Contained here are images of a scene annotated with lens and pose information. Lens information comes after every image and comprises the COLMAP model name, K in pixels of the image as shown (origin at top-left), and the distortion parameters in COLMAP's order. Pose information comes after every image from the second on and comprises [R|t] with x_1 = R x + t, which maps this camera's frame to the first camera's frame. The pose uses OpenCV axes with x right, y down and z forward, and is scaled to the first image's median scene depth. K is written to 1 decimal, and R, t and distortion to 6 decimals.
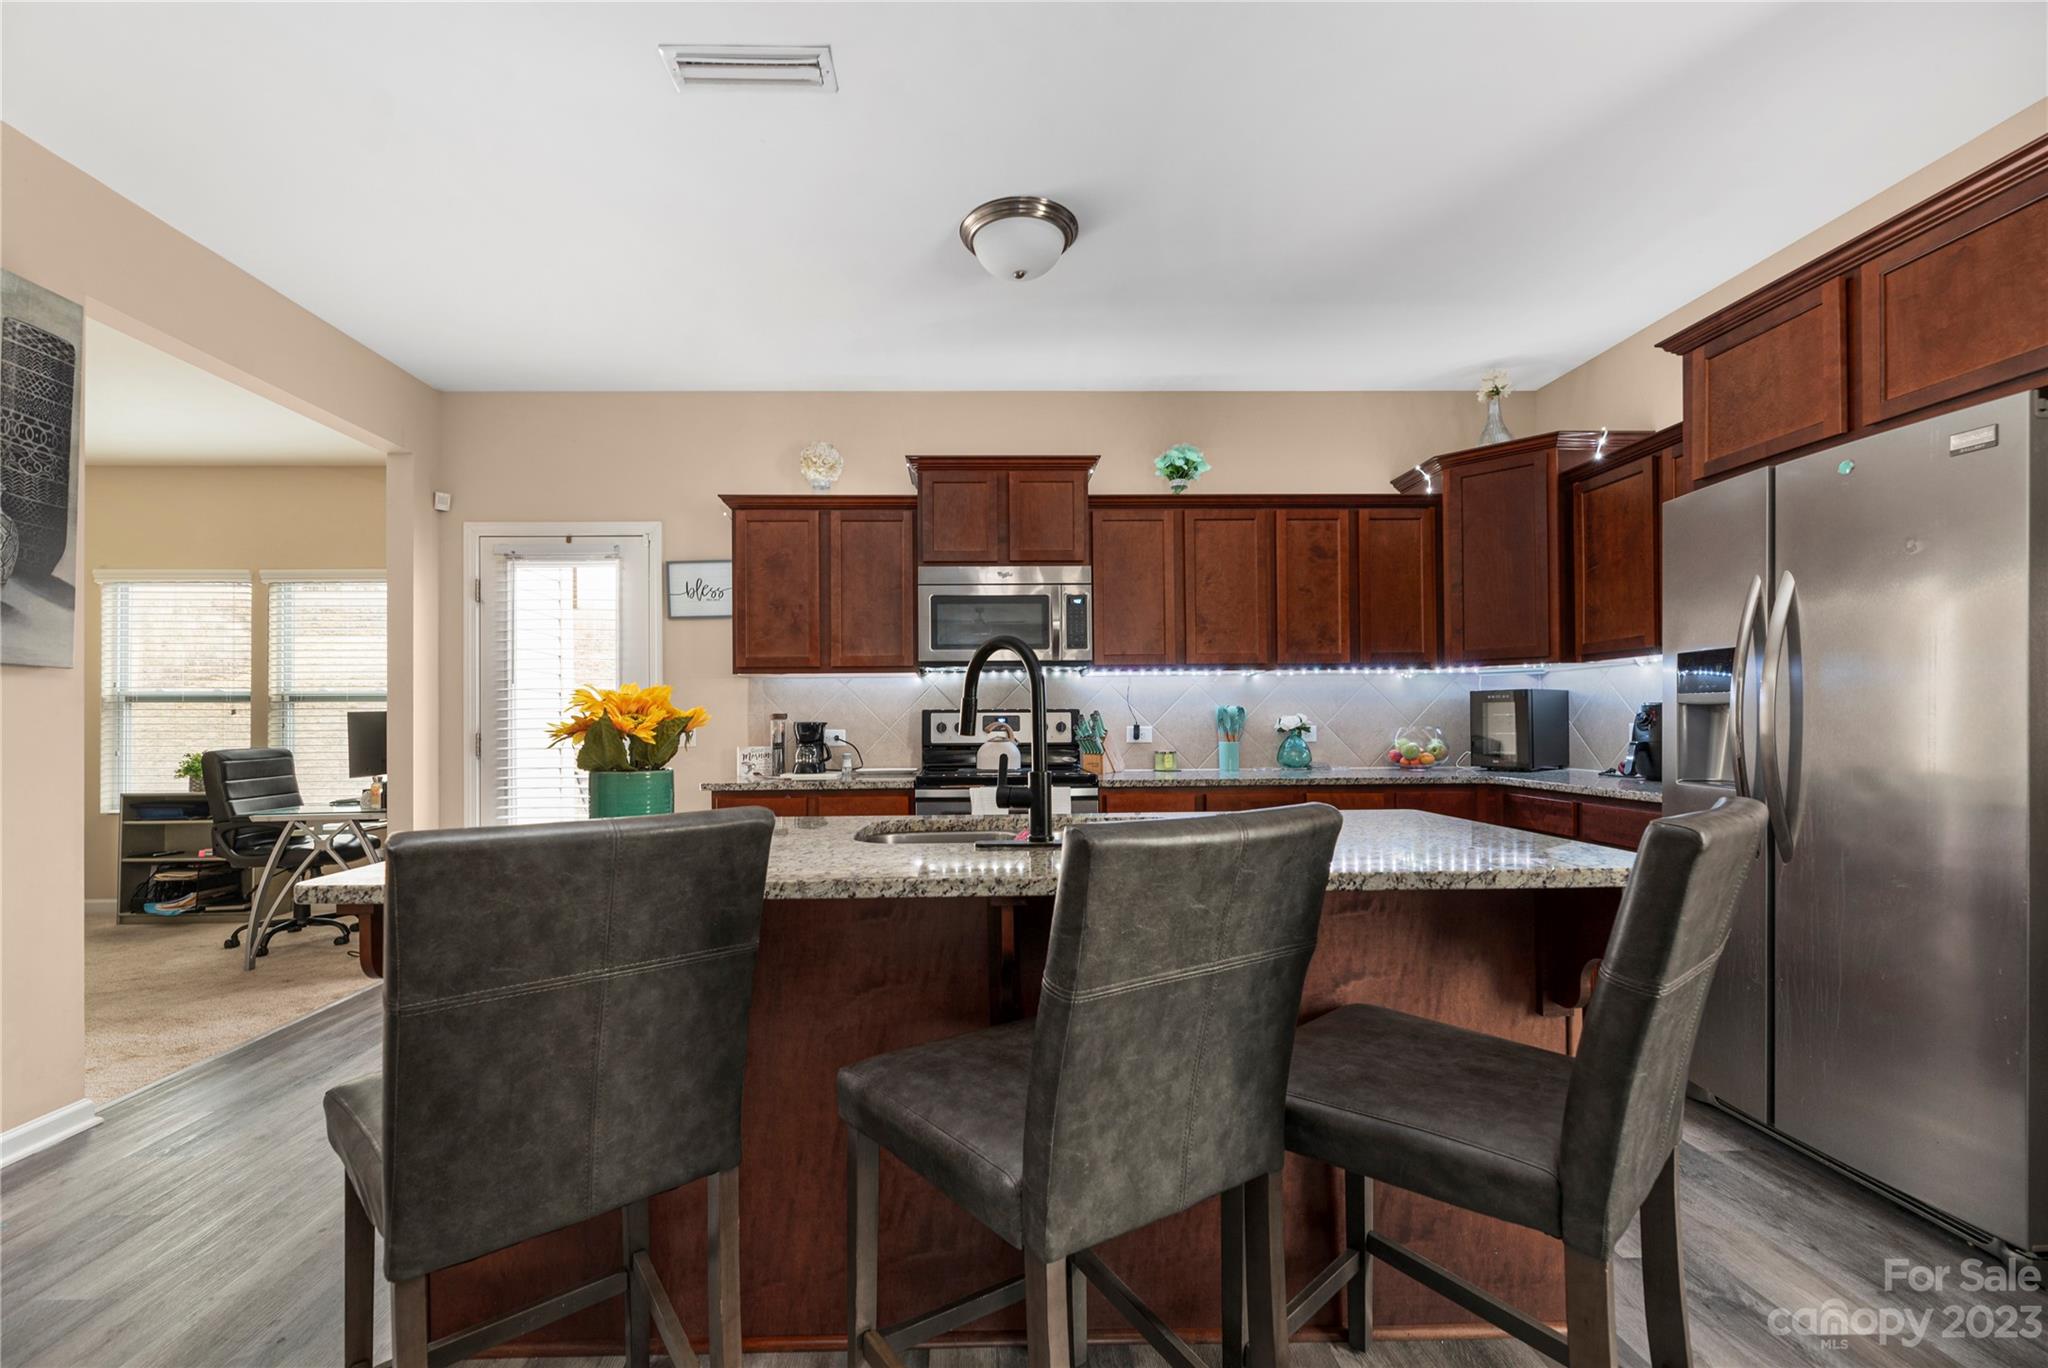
lens RADIAL K [[868.4, 0, 984.8], [0, 868.4, 712.8], [0, 0, 1]] dist [-0.001217, -0.000034]
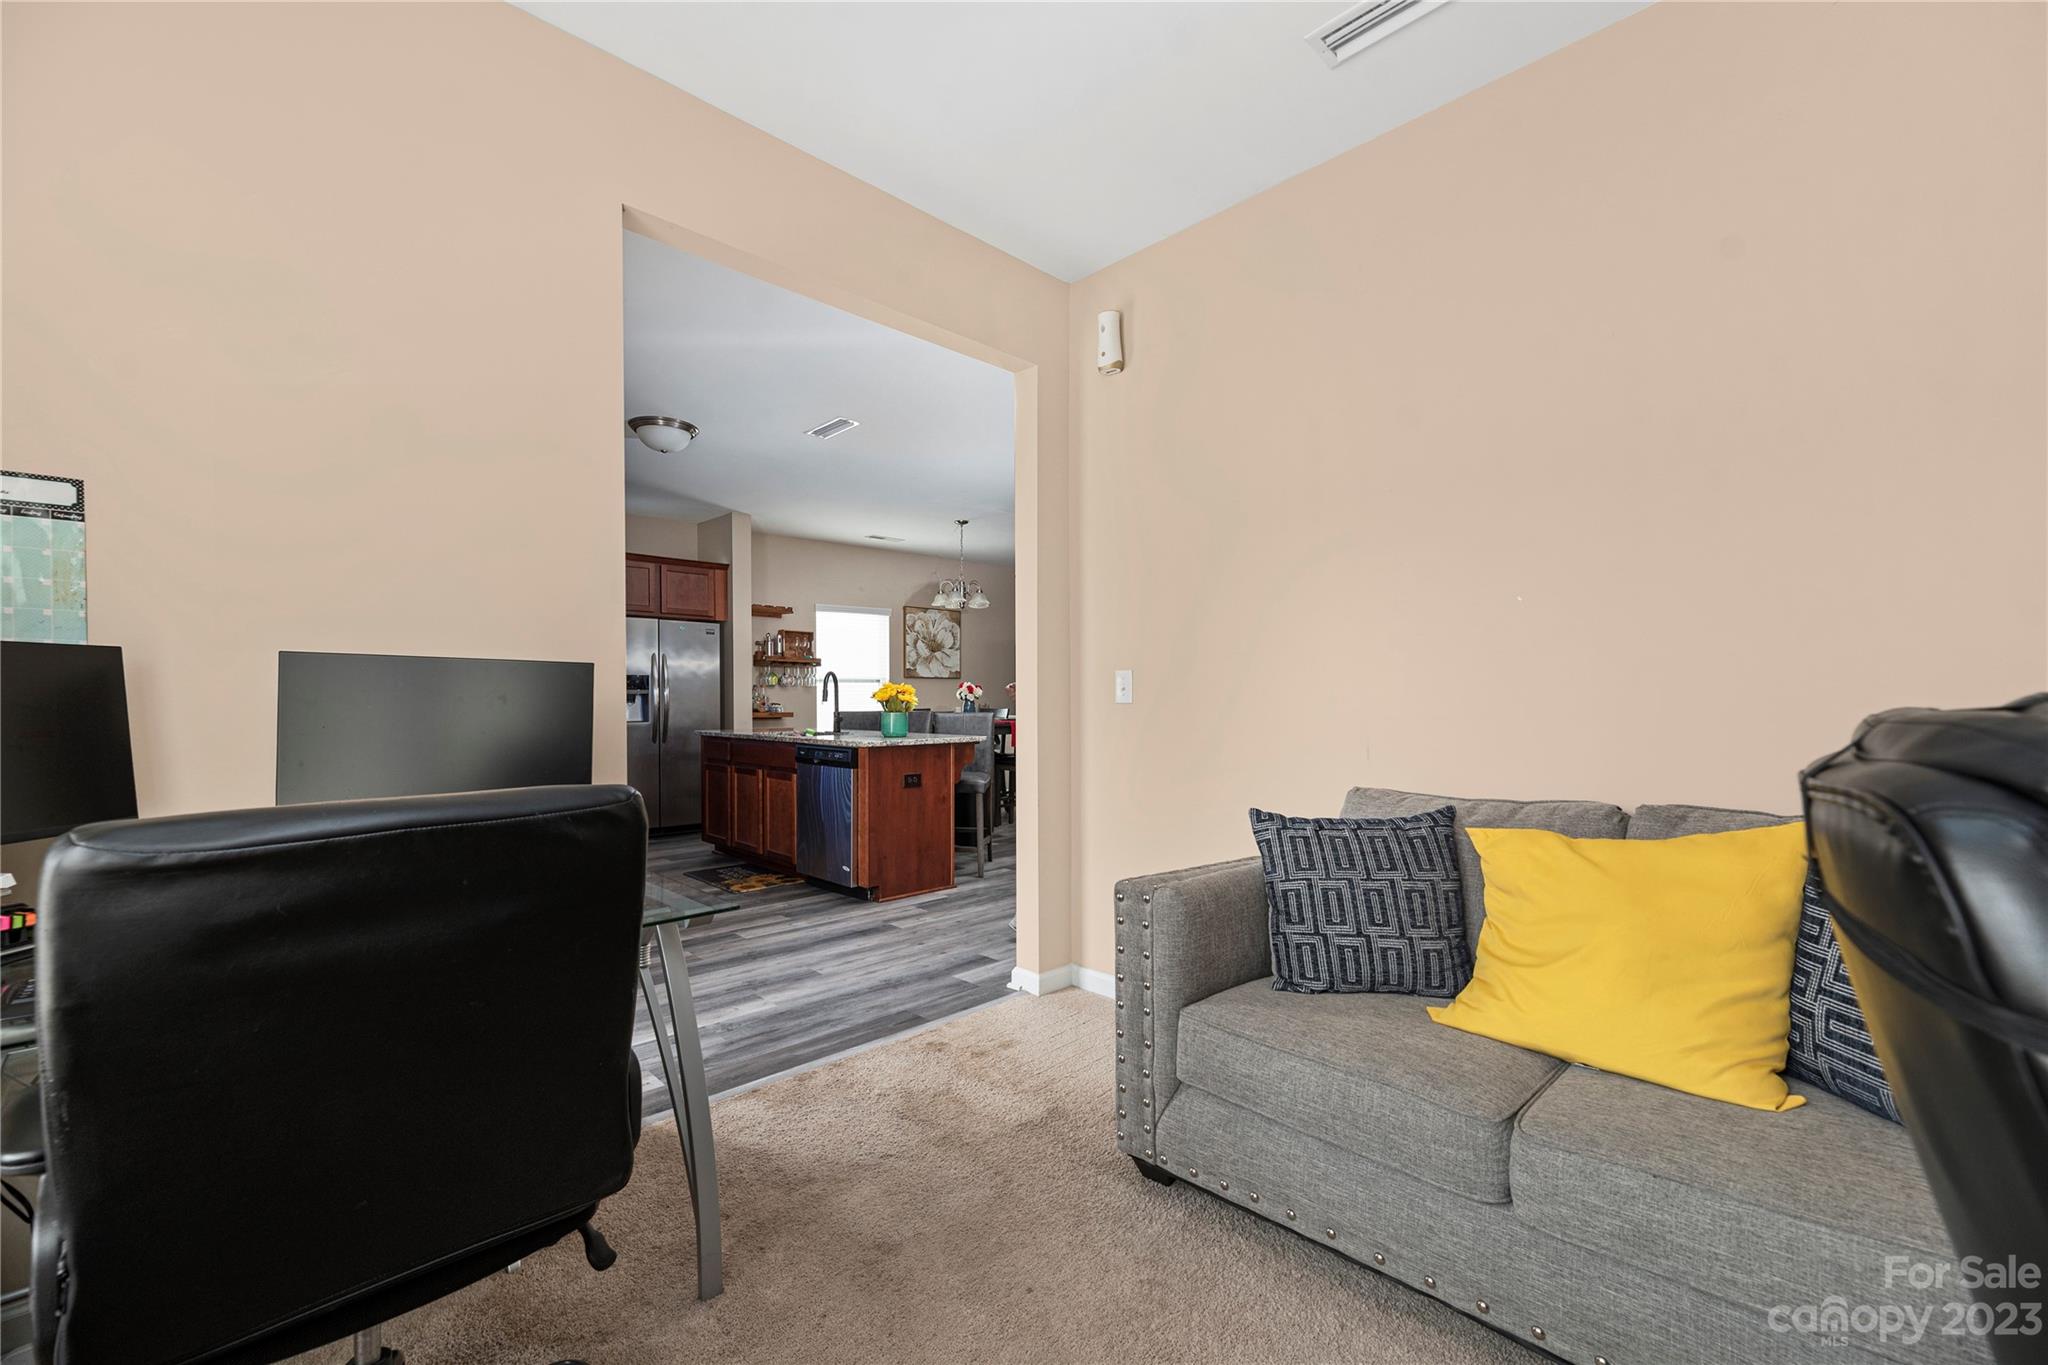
lens RADIAL K [[841.7, 0, 1021.1], [0, 841.7, 716.7], [0, 0, 1]] dist [0.000407, 0.000185]
pose [[-0.681102, -0.006226, 0.732163, -1.274195], [0.002537, 0.999938, 0.010864, 0.024840], [-0.732185, 0.009257, -0.681043, 1.199836]]
